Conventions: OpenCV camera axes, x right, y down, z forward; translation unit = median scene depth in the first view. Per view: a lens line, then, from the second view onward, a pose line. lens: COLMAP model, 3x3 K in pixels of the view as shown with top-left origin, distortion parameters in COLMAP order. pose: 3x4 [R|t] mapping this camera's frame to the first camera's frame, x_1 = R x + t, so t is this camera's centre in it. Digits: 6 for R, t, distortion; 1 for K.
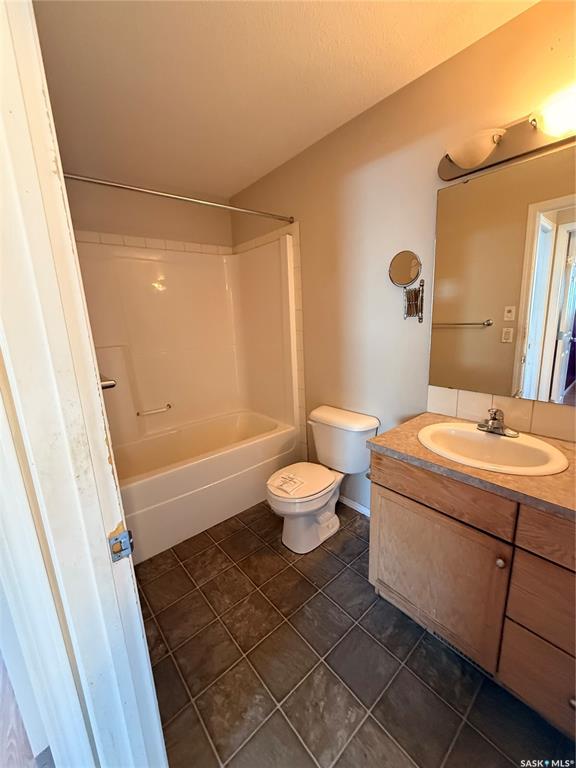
lens RADIAL K [[309.2, 0, 290.1], [0, 309.2, 380.2], [0, 0, 1]] dist [0.000082, -0.000009]
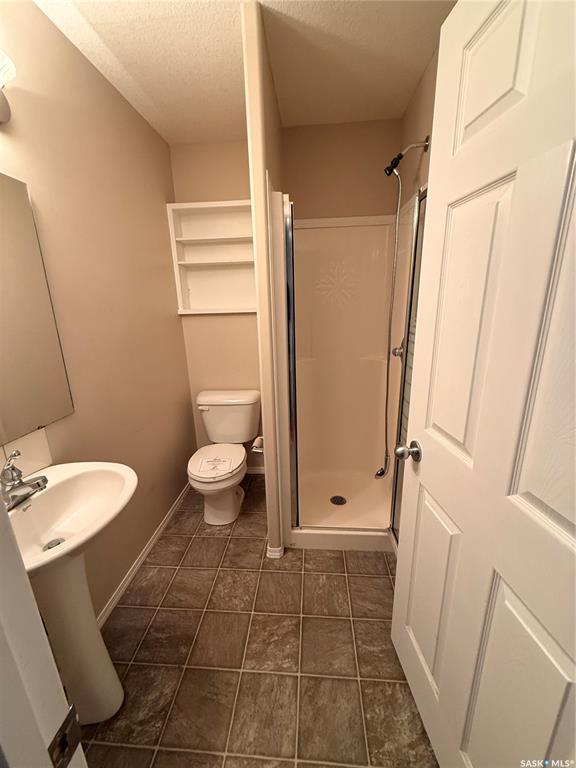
lens RADIAL K [[309.2, 0, 290.1], [0, 309.2, 380.2], [0, 0, 1]] dist [0.000082, -0.000009]
pose [[0.708927, 0.218797, -0.670485, 0.695717], [-0.153688, 0.975742, 0.155911, -0.118797], [0.688333, -0.007484, 0.725356, 0.166631]]
